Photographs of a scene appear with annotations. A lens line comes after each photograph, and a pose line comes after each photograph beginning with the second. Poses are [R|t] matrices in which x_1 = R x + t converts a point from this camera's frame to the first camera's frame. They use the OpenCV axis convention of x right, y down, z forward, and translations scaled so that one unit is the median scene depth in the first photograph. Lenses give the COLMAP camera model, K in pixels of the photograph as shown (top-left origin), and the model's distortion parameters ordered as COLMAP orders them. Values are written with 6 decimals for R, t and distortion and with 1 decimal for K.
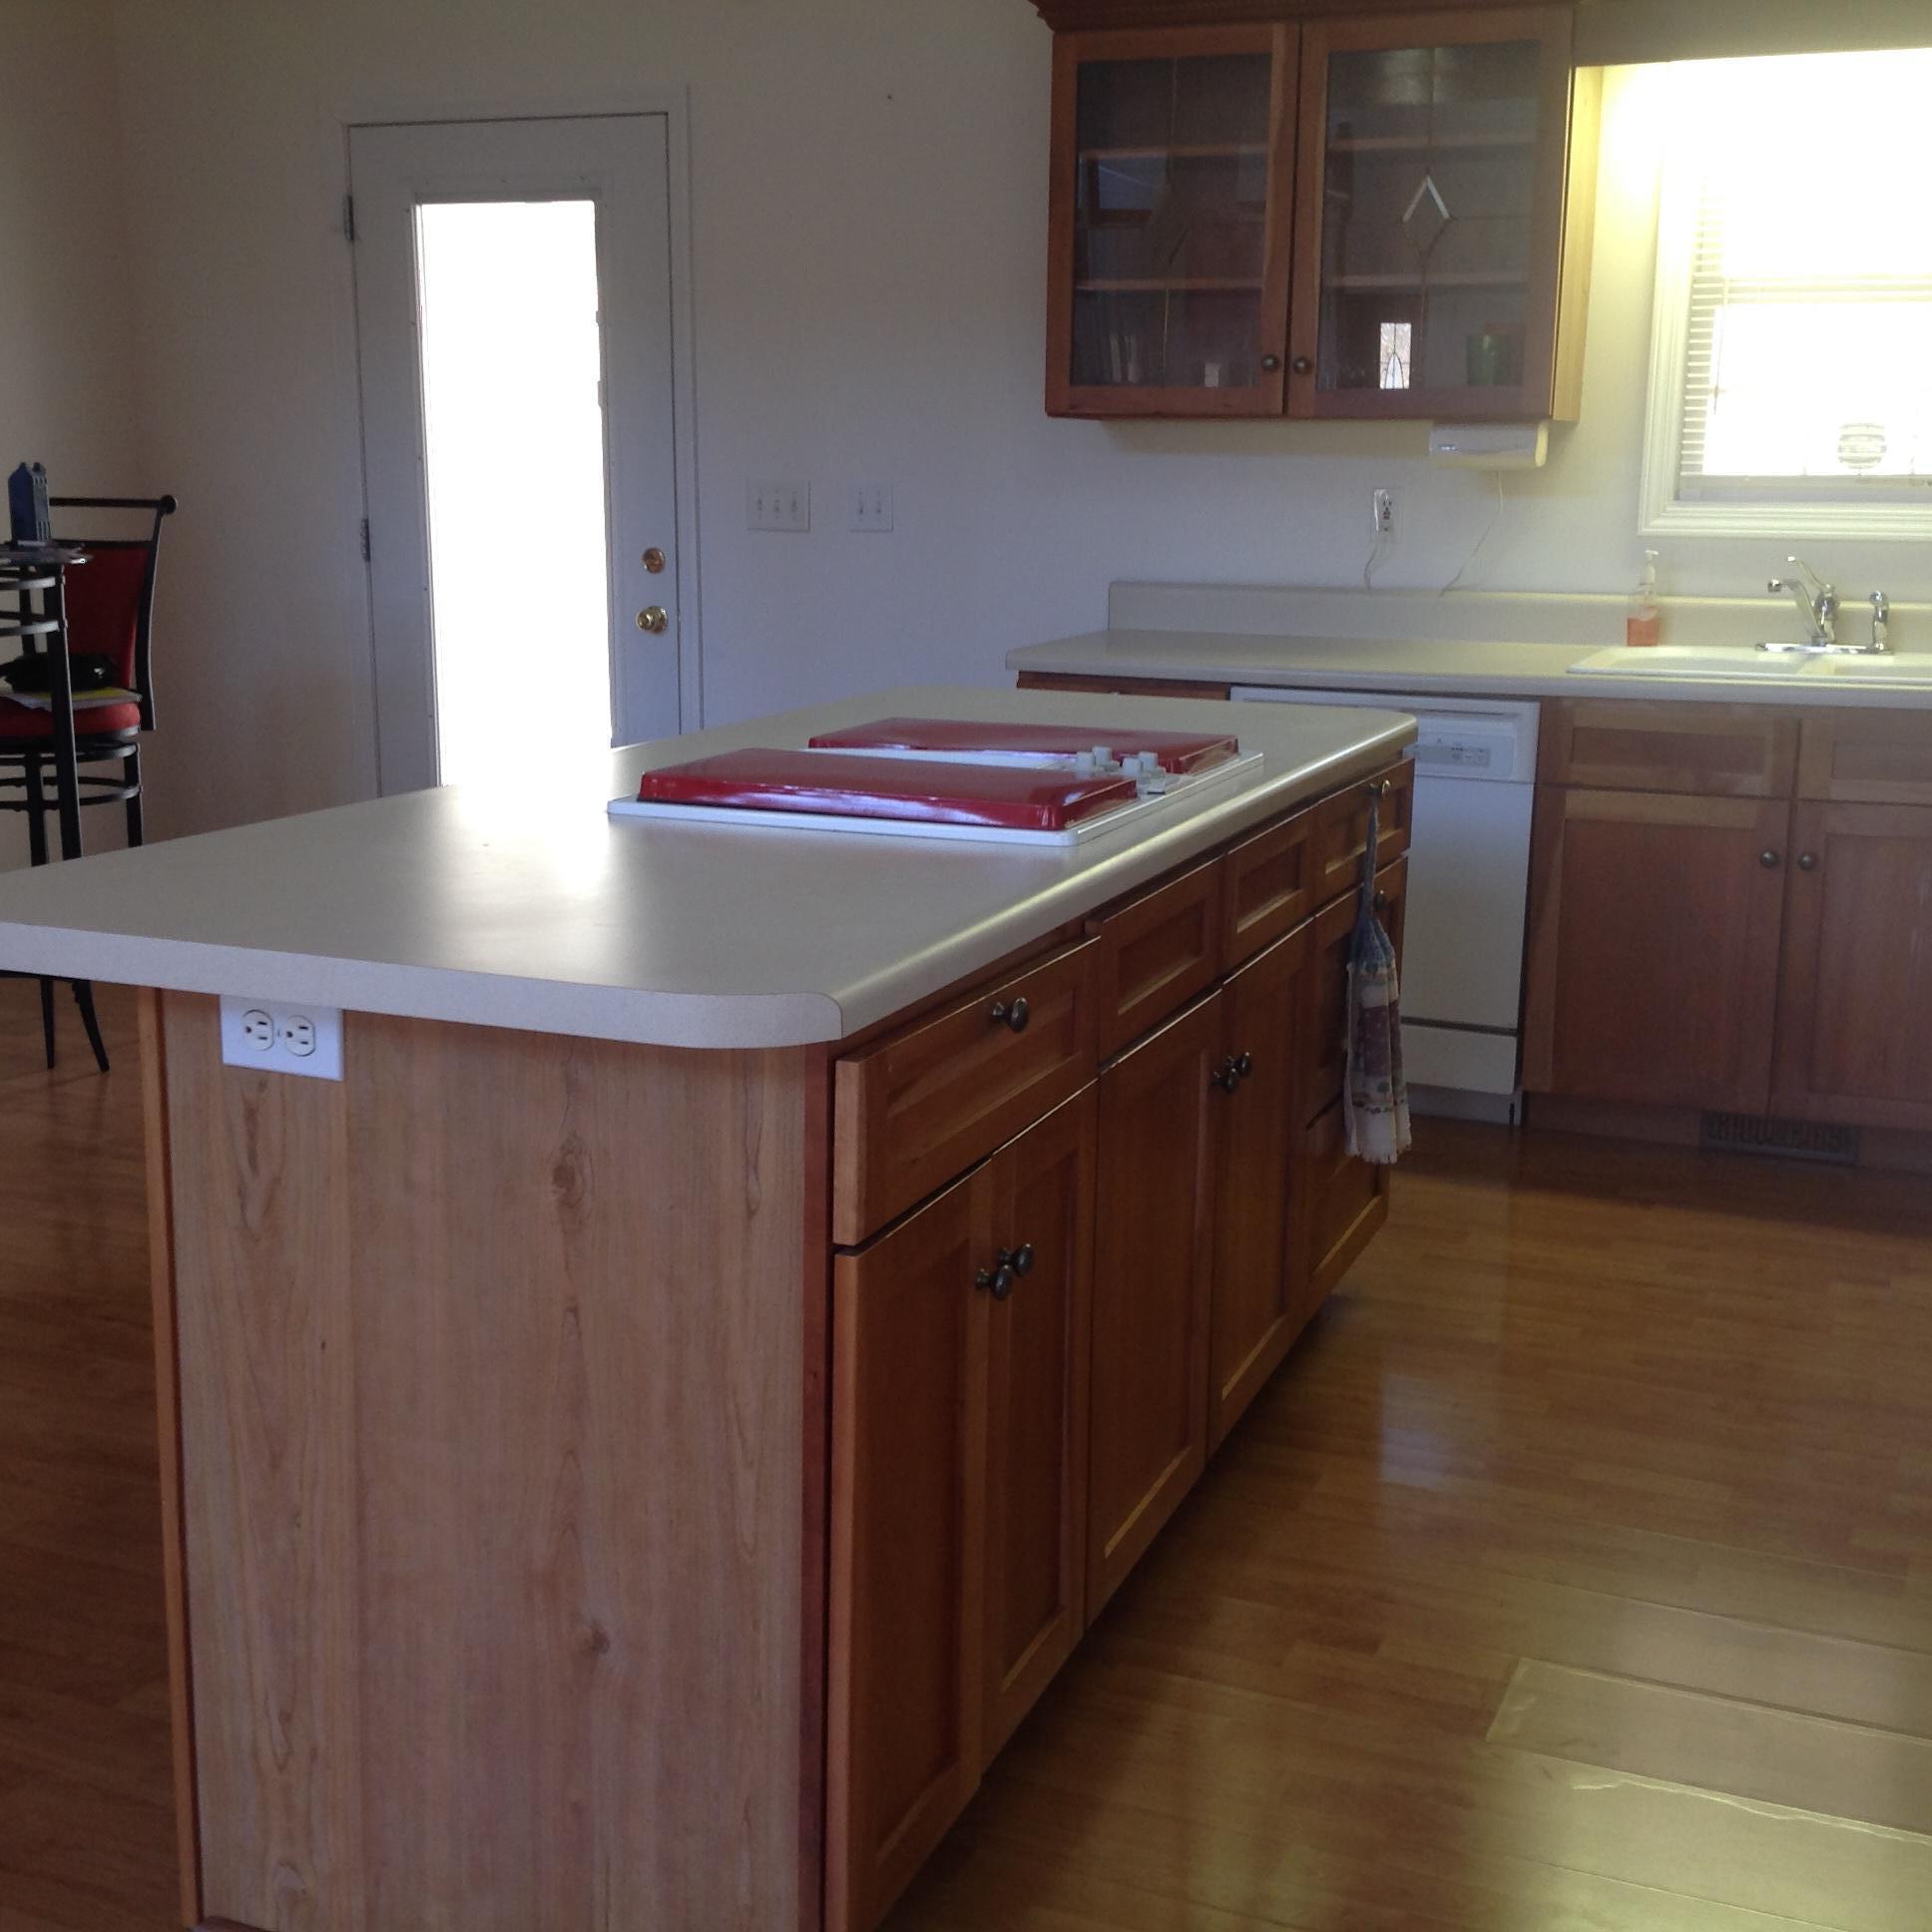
lens RADIAL K [[2409.7, 0, 966.0], [0, 2409.7, 966.0], [0, 0, 1]] dist [0.213329, -0.541126]
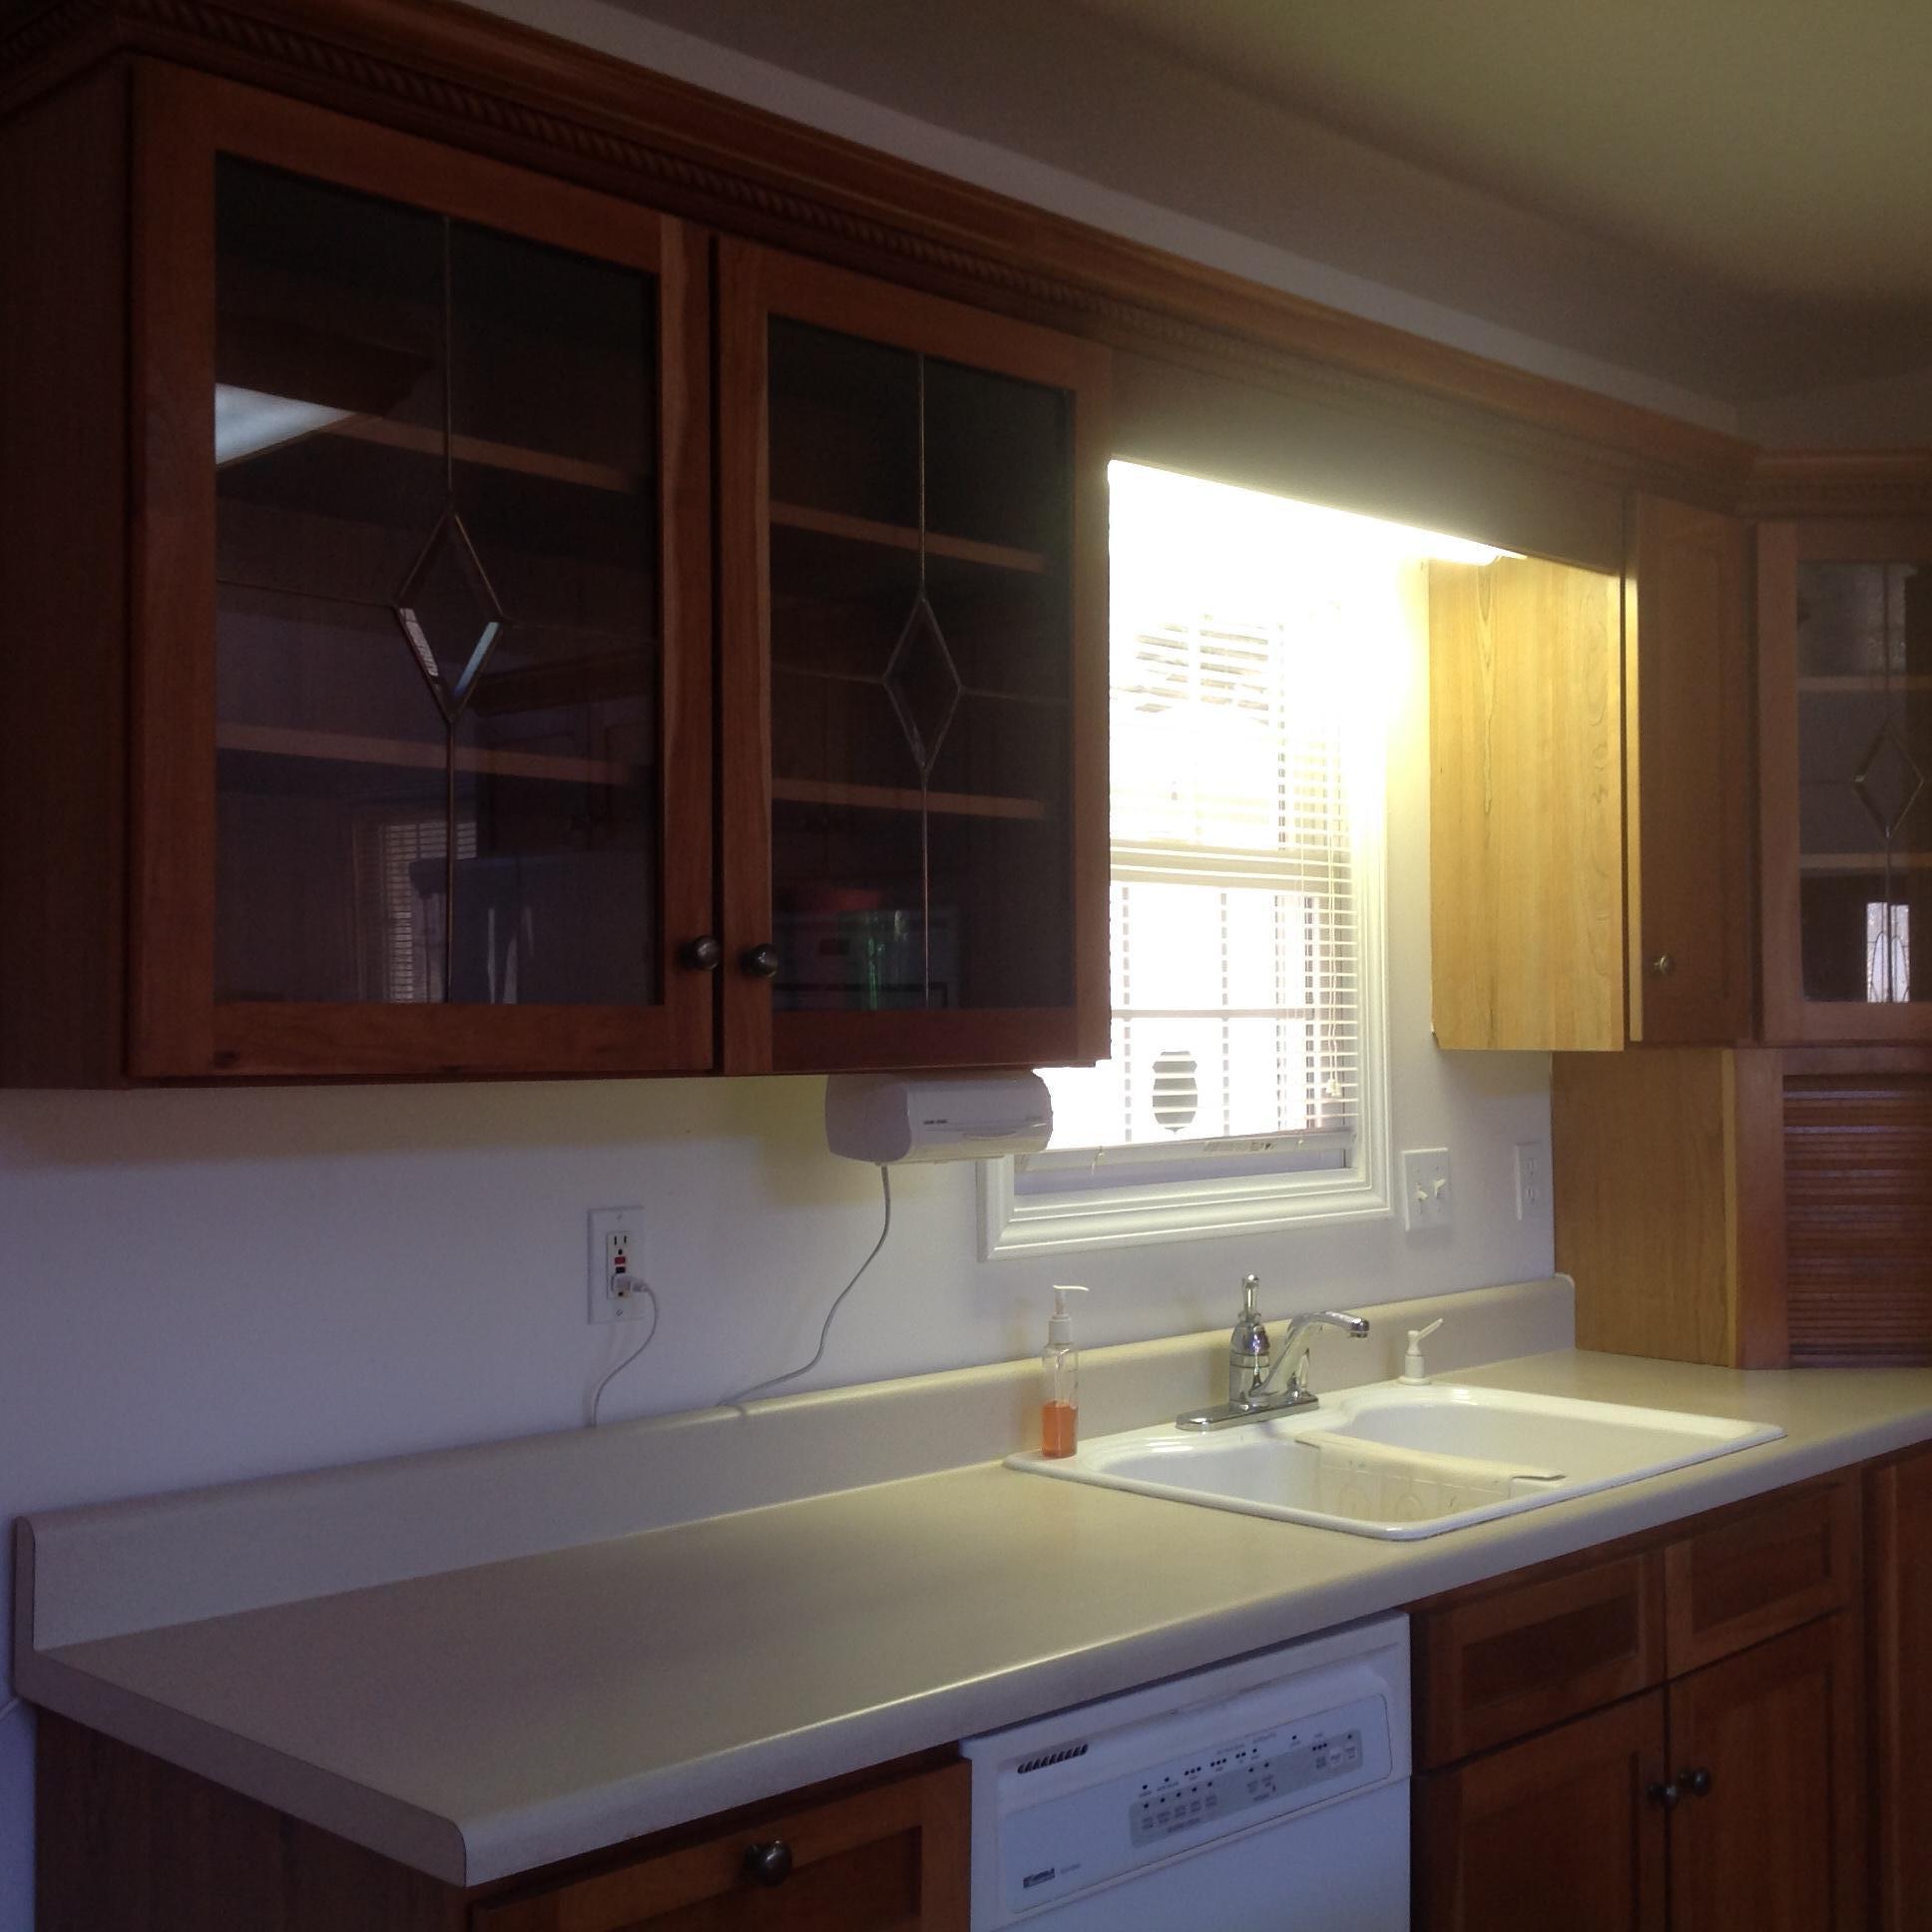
lens RADIAL K [[2358.4, 0, 966.0], [0, 2358.4, 966.0], [0, 0, 1]] dist [0.021932, 0.039904]
pose [[0.376804, 0.008923, 0.926250, -0.586661], [0.202582, 0.974953, -0.091804, -0.481381], [-0.903869, 0.222233, 0.365559, 1.968817]]
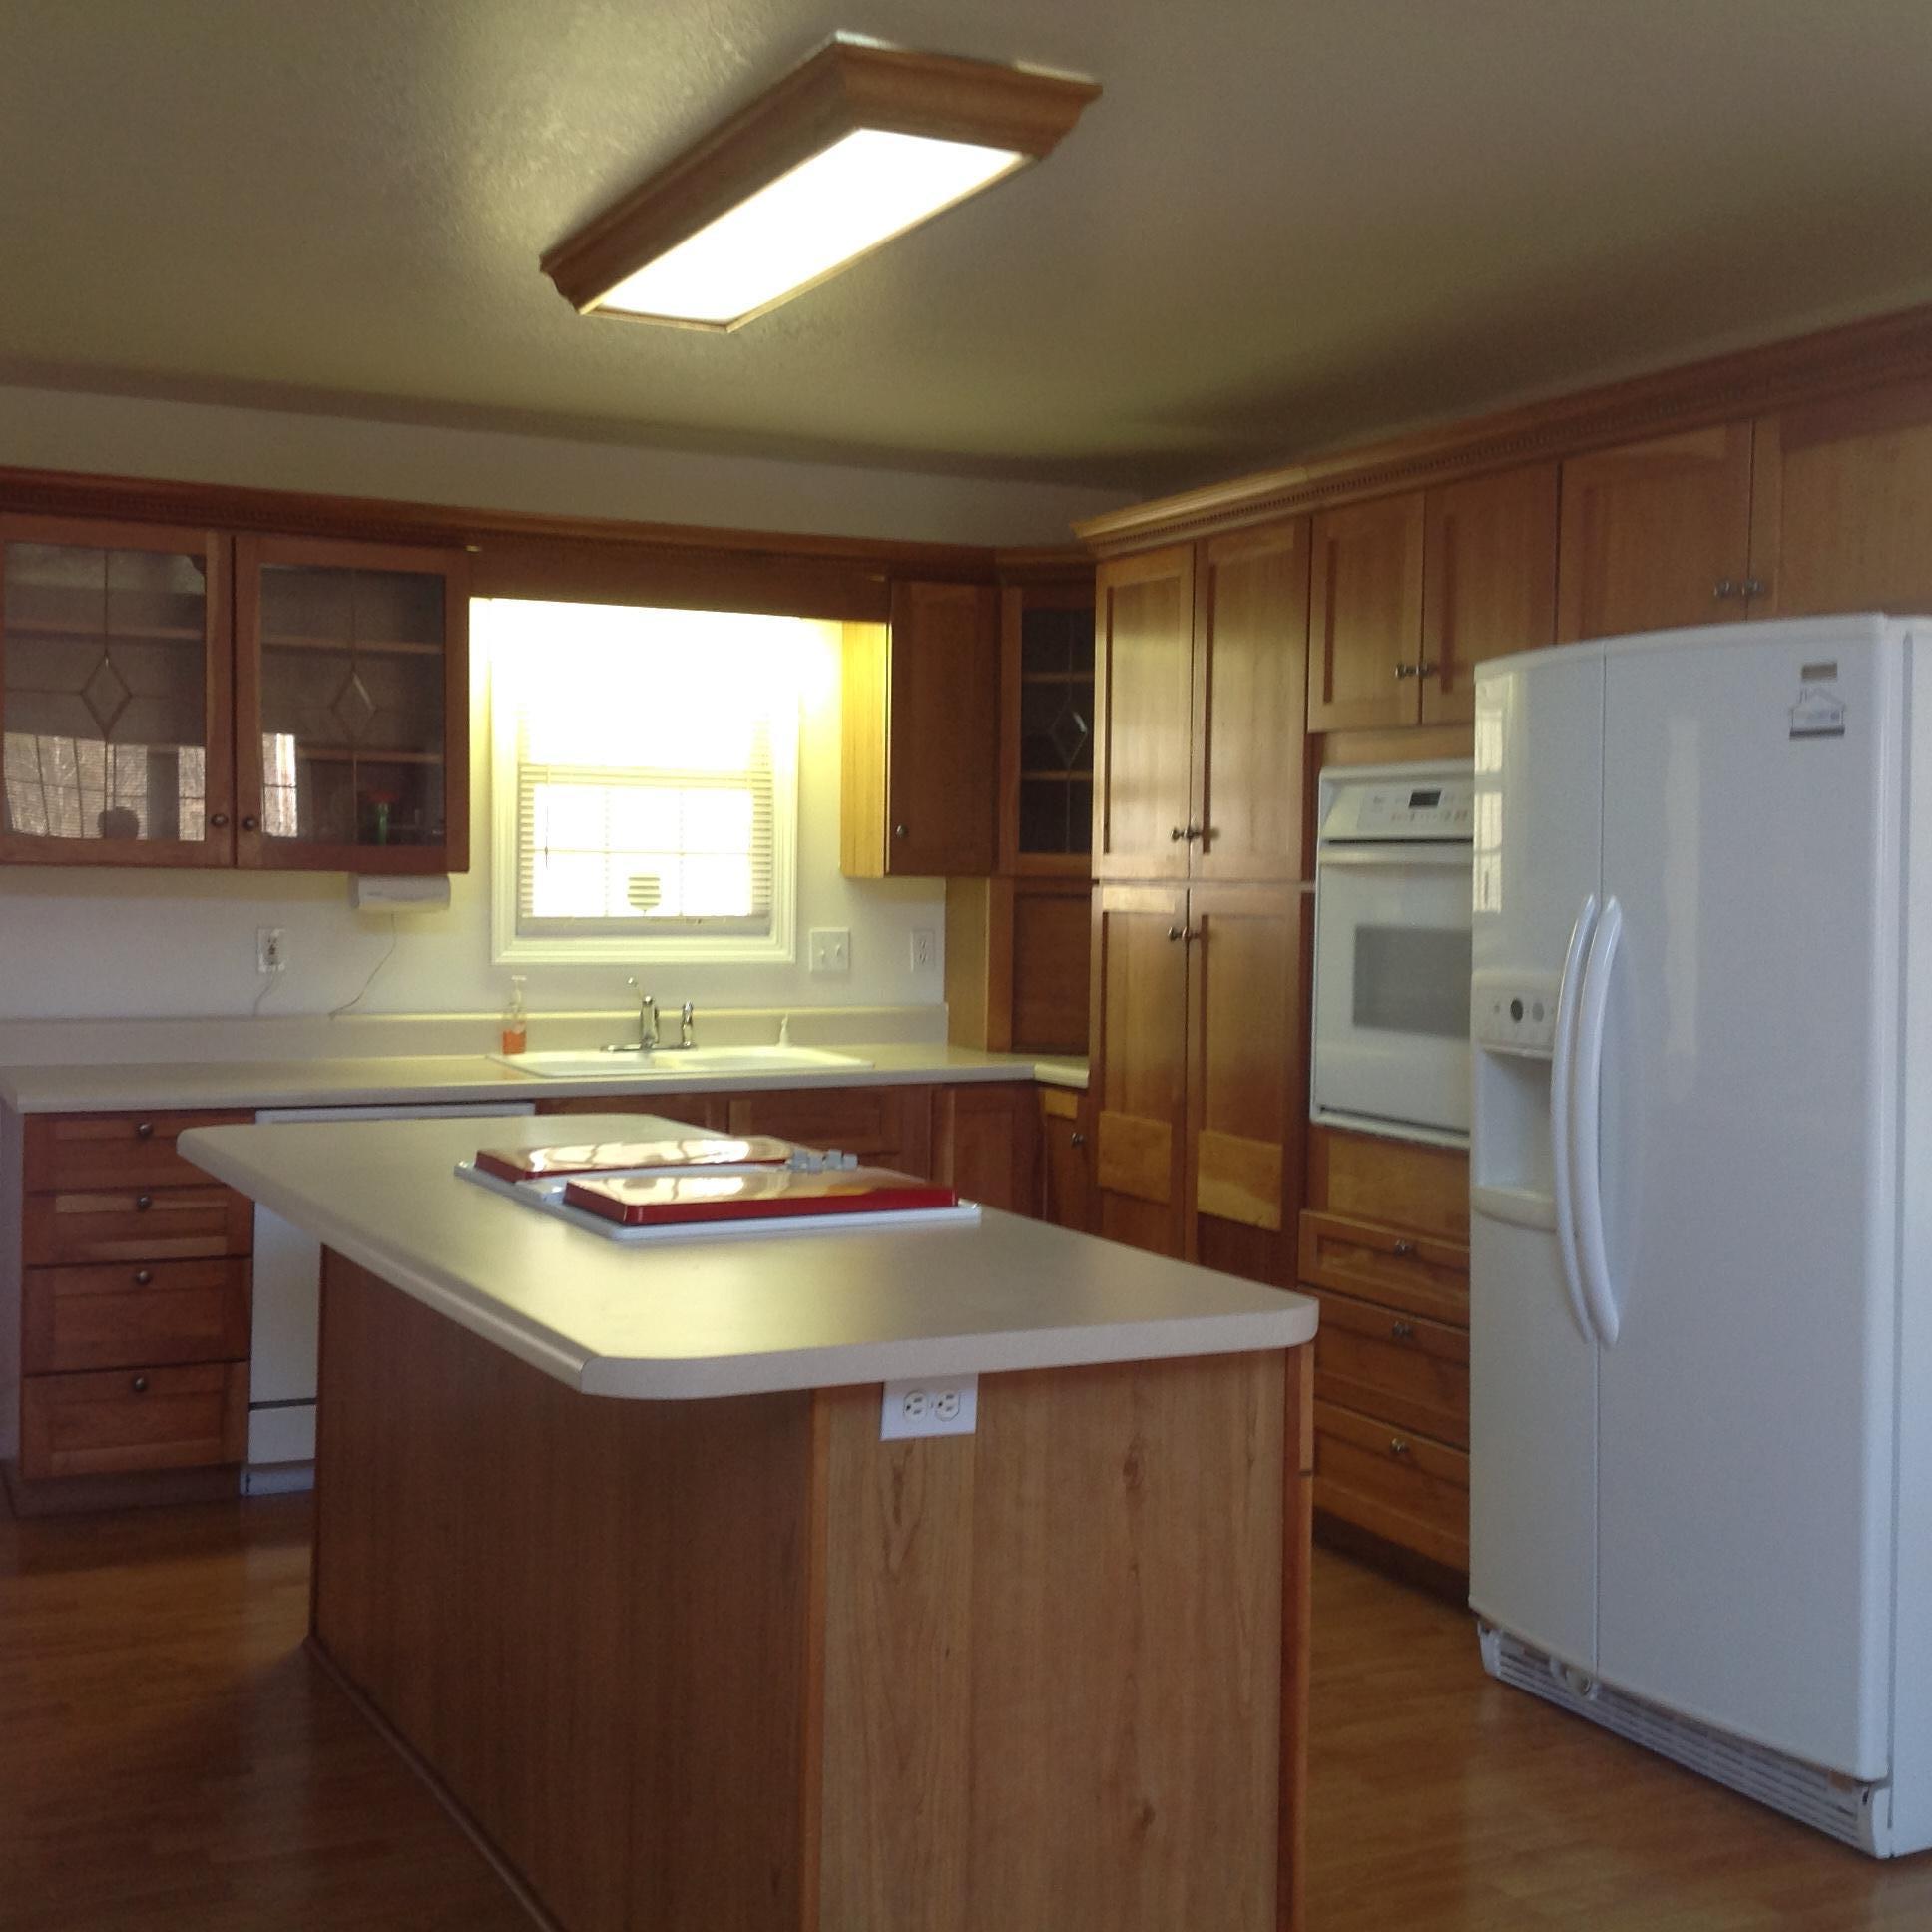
lens RADIAL K [[2409.7, 0, 966.0], [0, 2409.7, 966.0], [0, 0, 1]] dist [0.213329, -0.541126]
pose [[0.658437, -0.033434, 0.751893, -1.193259], [0.149916, 0.984820, -0.087490, -0.084742], [-0.737554, 0.170328, 0.653454, 0.093240]]
